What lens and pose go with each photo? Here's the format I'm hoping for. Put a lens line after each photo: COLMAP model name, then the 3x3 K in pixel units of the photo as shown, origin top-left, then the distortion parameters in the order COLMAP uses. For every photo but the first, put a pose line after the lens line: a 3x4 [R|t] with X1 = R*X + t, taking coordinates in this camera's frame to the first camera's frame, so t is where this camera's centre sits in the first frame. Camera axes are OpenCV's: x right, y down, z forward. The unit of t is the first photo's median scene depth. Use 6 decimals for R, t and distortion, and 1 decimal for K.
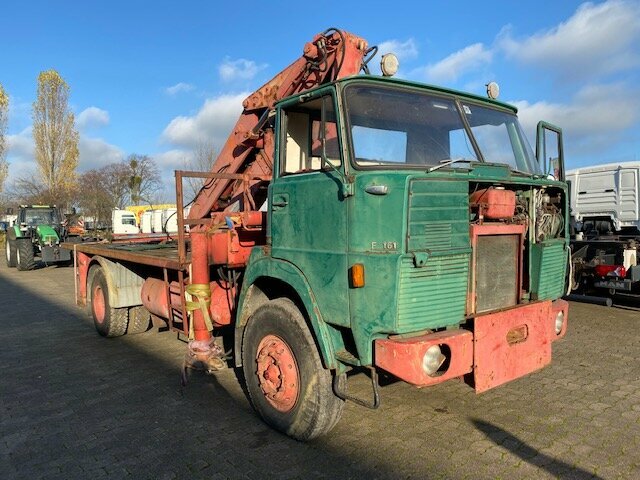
lens RADIAL K [[475.1, 0, 320.0], [0, 475.1, 240.0], [0, 0, 1]] dist [0.018384, -0.000368]
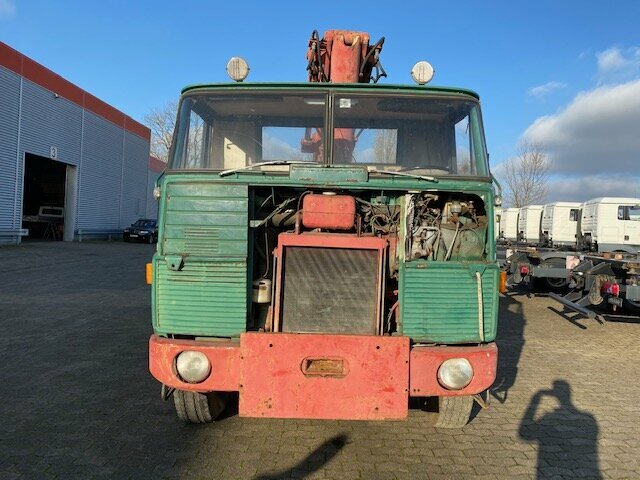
lens RADIAL K [[475.1, 0, 320.0], [0, 475.1, 240.0], [0, 0, 1]] dist [0.018384, -0.000368]
pose [[0.788503, 0.064798, -0.611607, 0.932543], [-0.068537, 0.997498, 0.017322, -0.040944], [0.611200, 0.028259, 0.790972, 0.334228]]
